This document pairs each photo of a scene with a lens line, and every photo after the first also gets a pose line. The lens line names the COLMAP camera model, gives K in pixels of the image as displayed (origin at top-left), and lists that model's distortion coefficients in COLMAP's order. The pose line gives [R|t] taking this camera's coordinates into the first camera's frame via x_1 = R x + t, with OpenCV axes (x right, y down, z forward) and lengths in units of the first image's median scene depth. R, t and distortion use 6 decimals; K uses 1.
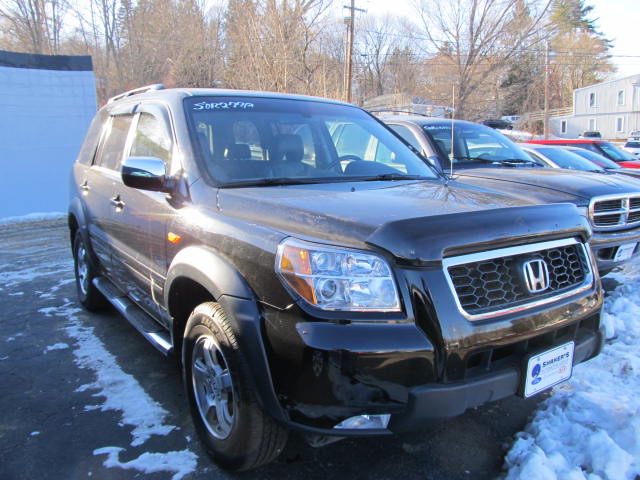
lens RADIAL K [[523.1, 0, 320.0], [0, 523.1, 240.0], [0, 0, 1]] dist [-0.072343, 0.012874]
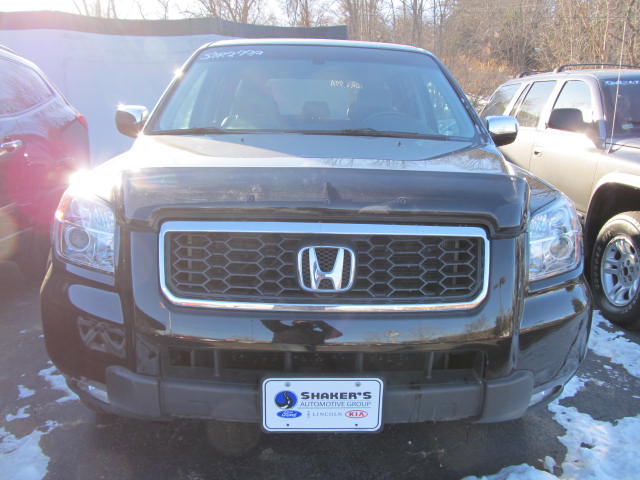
lens RADIAL K [[523.1, 0, 320.0], [0, 523.1, 240.0], [0, 0, 1]] dist [-0.072343, 0.012874]
pose [[0.825619, 0.131998, -0.548570, 0.780086], [-0.103725, 0.991188, 0.082390, -0.023371], [0.554611, -0.011122, 0.832035, 0.419279]]
